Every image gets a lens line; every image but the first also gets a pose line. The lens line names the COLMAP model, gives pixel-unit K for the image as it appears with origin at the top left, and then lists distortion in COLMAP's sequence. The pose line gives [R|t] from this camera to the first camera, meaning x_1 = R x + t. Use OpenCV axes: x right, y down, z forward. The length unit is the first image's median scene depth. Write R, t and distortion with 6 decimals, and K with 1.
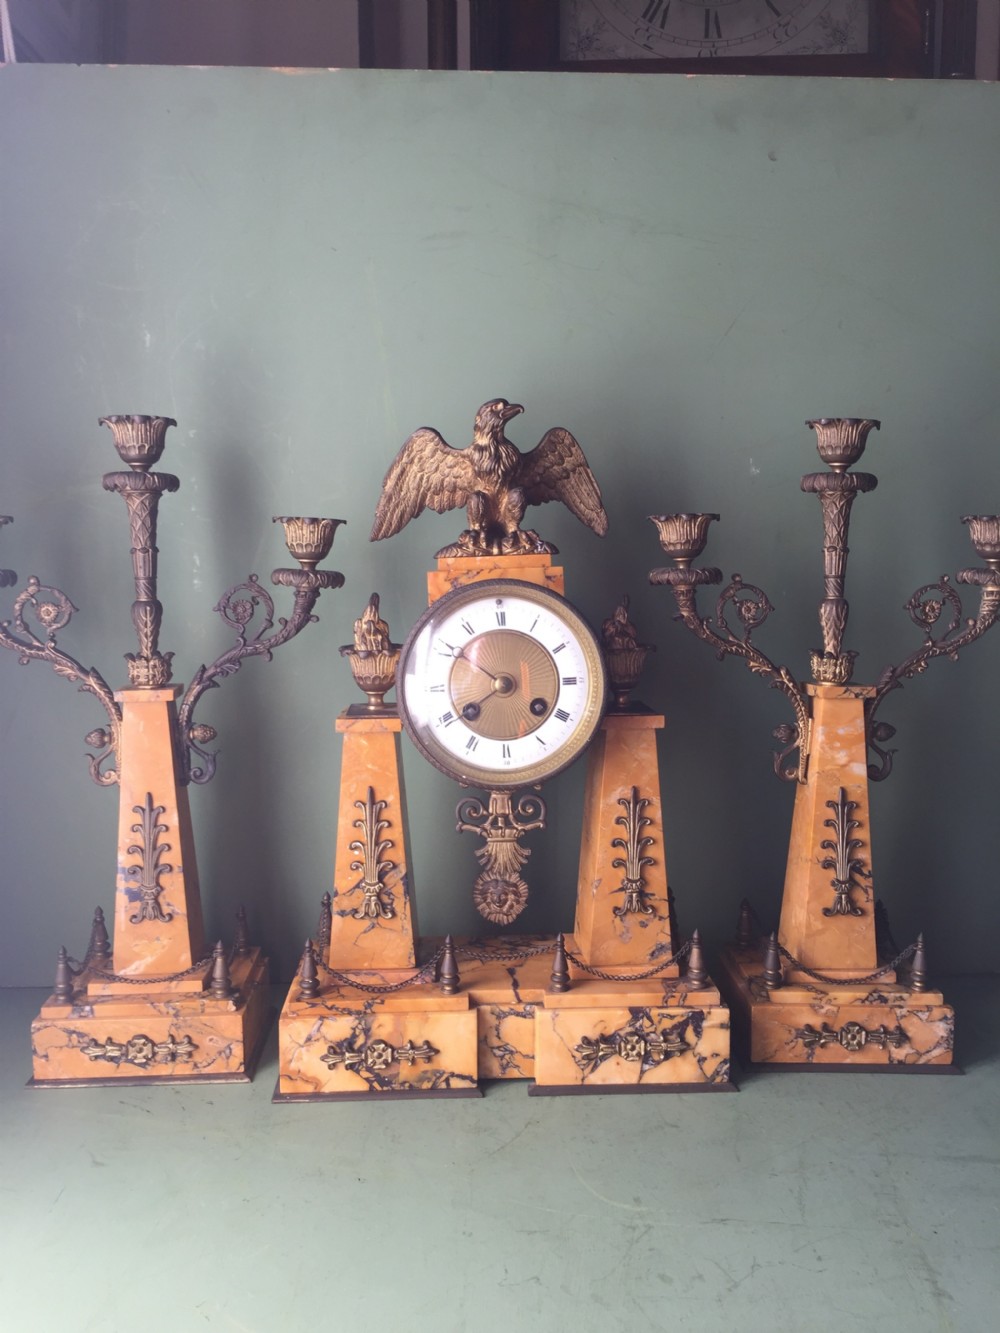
lens RADIAL K [[1151.8, 0, 500.7], [0, 1151.8, 684.8], [0, 0, 1]] dist [0.077890, -0.131808]
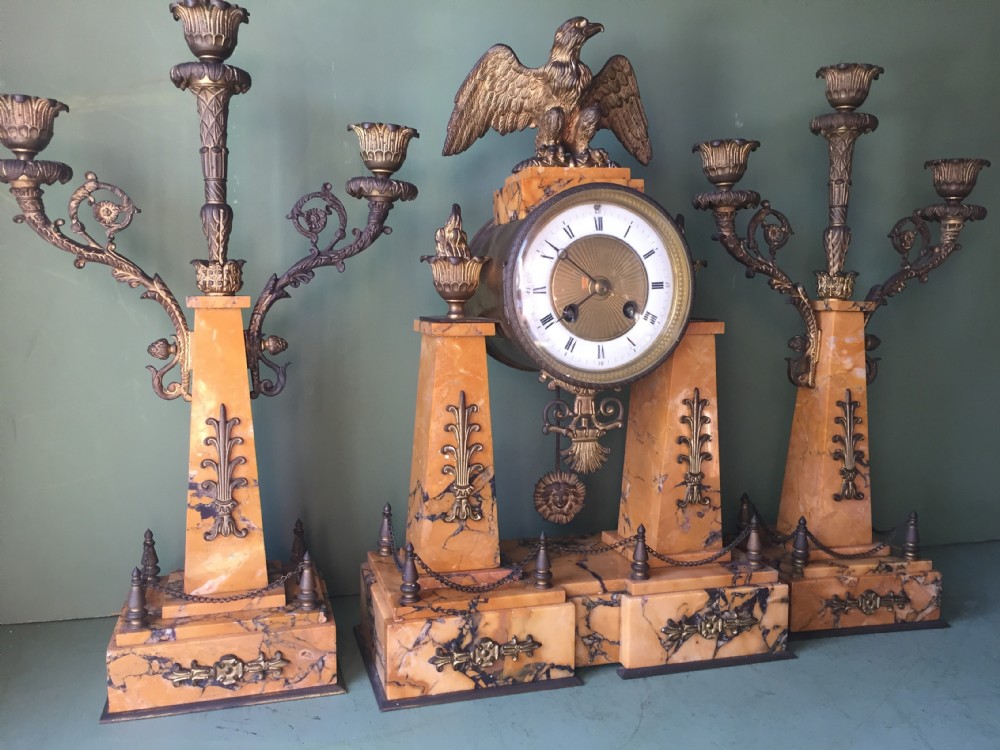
lens RADIAL K [[864.1, 0, 502.0], [0, 864.1, 381.8], [0, 0, 1]] dist [0.077890, -0.131808]
pose [[0.969905, -0.012499, 0.243161, -0.264452], [0.012894, 0.999917, -0.000035, 0.080776], [-0.243140, 0.003169, 0.969986, 0.252927]]
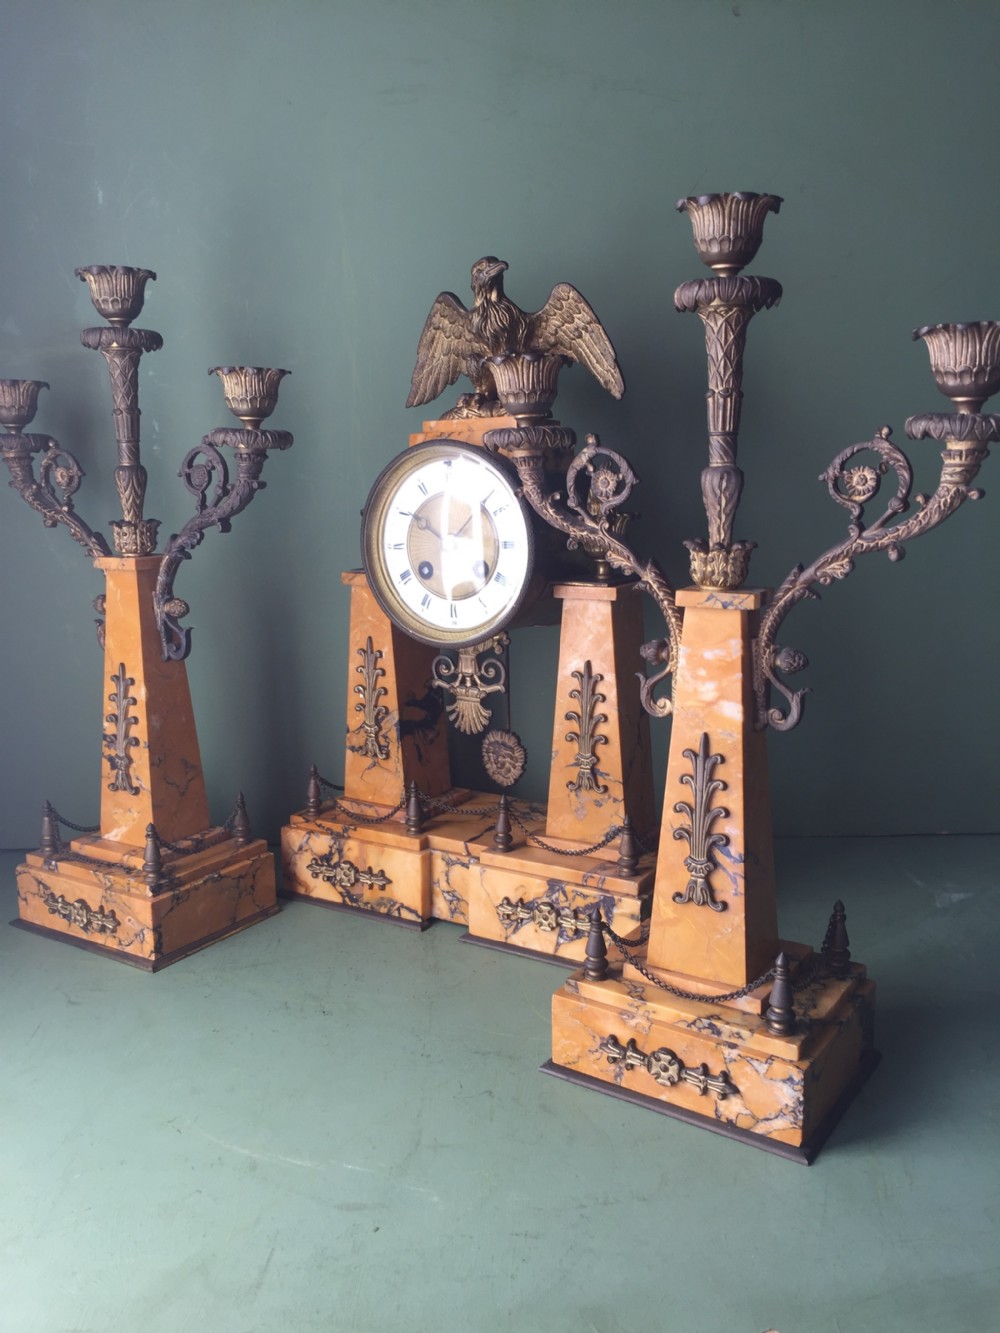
lens RADIAL K [[1151.8, 0, 509.1], [0, 1151.8, 685.6], [0, 0, 1]] dist [0.077890, -0.131808]
pose [[0.837396, 0.108997, -0.535619, 0.584786], [-0.061312, 0.992463, 0.106106, 0.010686], [0.543147, -0.056013, 0.837767, 0.157204]]
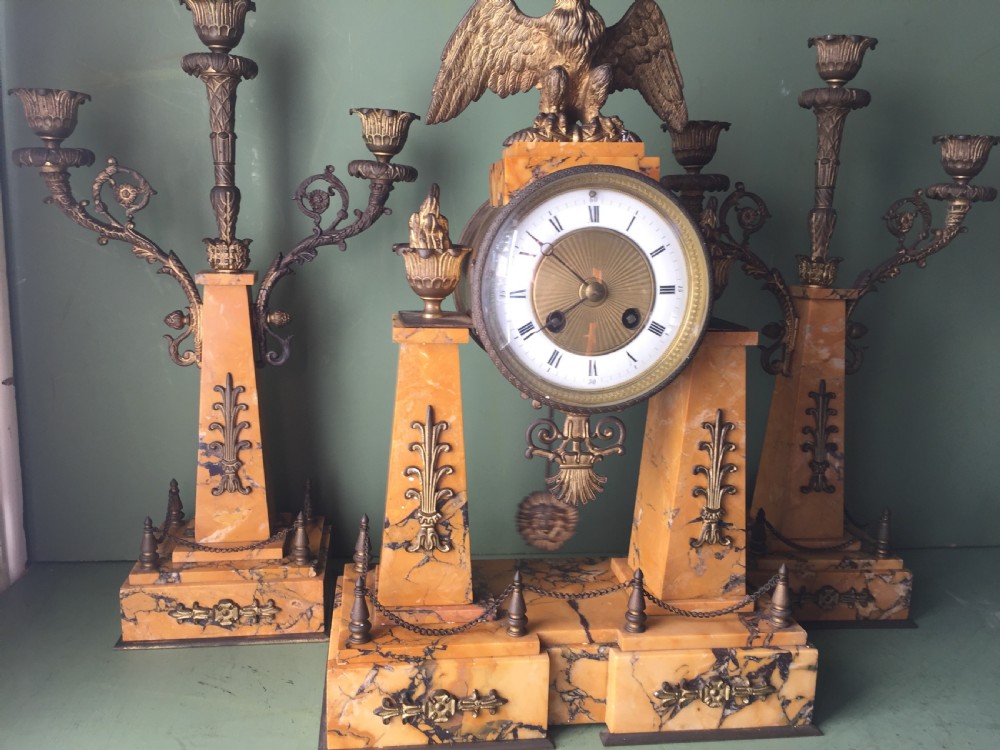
lens RADIAL K [[864.1, 0, 490.5], [0, 864.1, 378.4], [0, 0, 1]] dist [0.077890, -0.131808]
pose [[0.995750, 0.015112, 0.090844, -0.127429], [-0.022212, 0.996732, 0.077664, 0.015456], [-0.089373, -0.079351, 0.992832, 0.343644]]
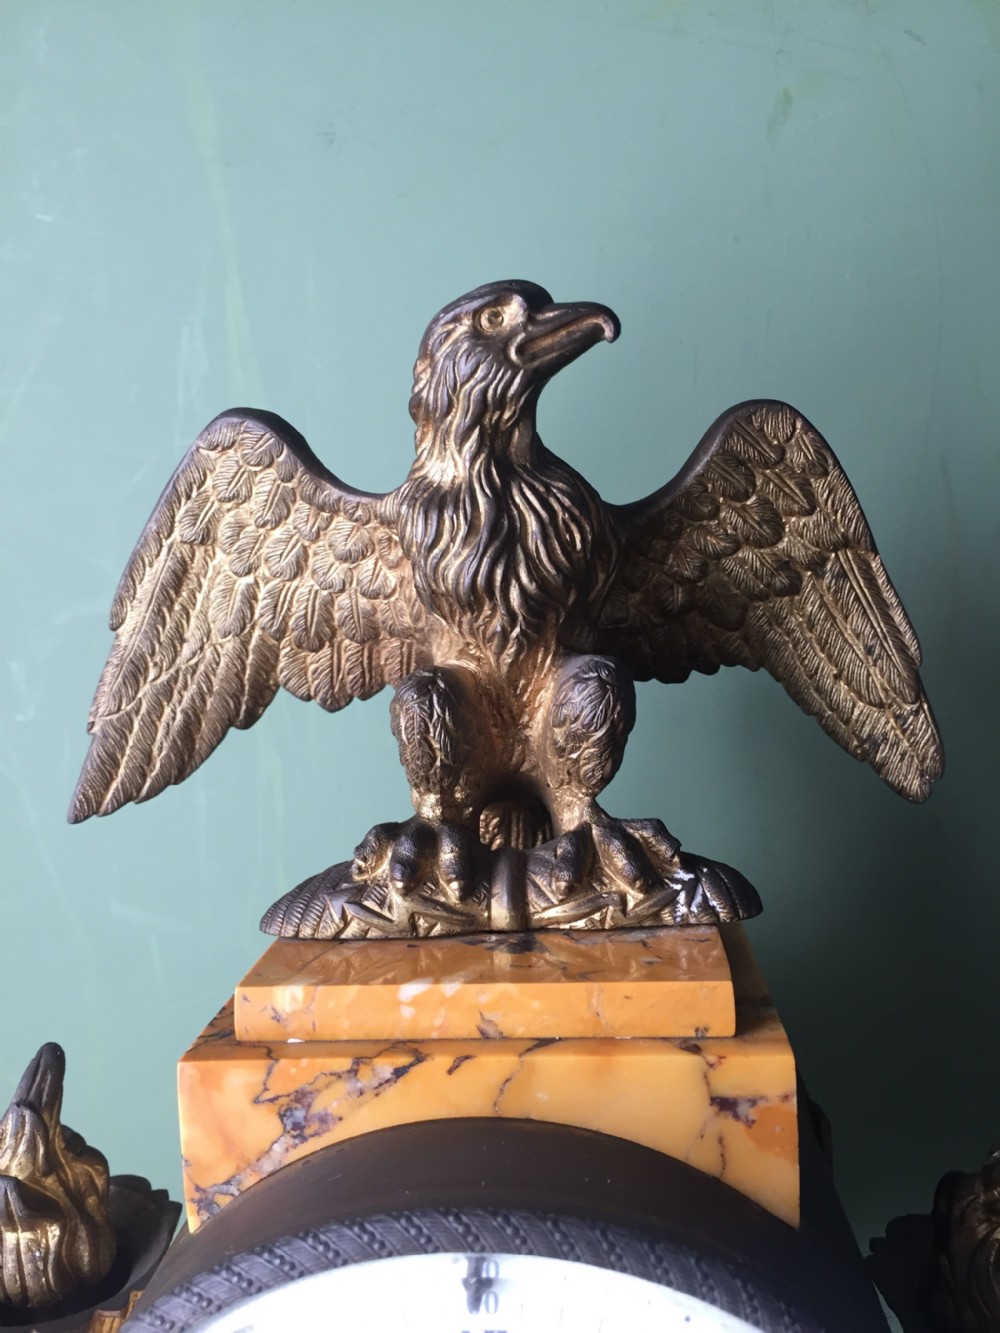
lens RADIAL K [[1151.8, 0, 503.7], [0, 1151.8, 674.2], [0, 0, 1]] dist [0.077890, -0.131808]
pose [[0.993214, 0.008758, -0.115968, 0.024495], [-0.007082, 0.999865, 0.014858, -0.172763], [0.116082, -0.013936, 0.993142, 0.769034]]
